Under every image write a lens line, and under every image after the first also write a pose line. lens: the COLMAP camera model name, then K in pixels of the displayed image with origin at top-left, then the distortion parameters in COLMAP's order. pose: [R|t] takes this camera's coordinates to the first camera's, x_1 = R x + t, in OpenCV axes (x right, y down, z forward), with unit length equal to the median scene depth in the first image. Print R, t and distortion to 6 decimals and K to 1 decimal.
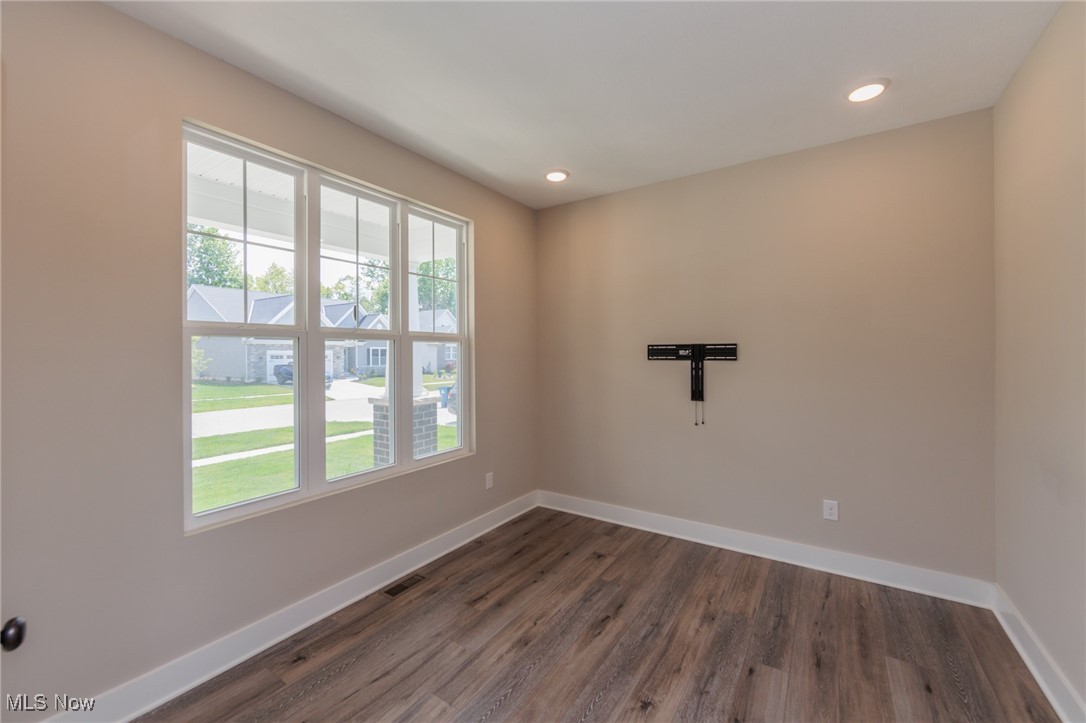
lens RADIAL K [[425.6, 0, 548.7], [0, 425.6, 362.6], [0, 0, 1]] dist [-0.004487, 0.000445]
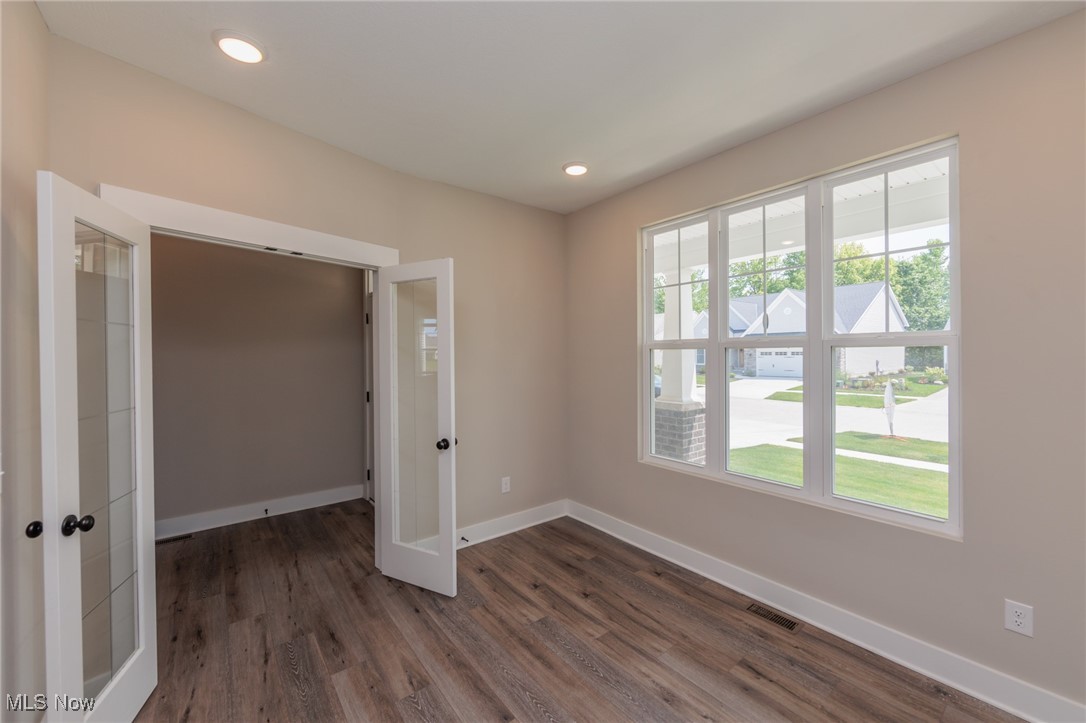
lens RADIAL K [[425.6, 0, 548.3], [0, 425.6, 356.4], [0, 0, 1]] dist [-0.004487, 0.000445]
pose [[-0.314970, 0.005994, -0.949083, 0.766462], [-0.019318, 0.999732, 0.012726, -0.035673], [0.948905, 0.022343, -0.314770, 0.946564]]
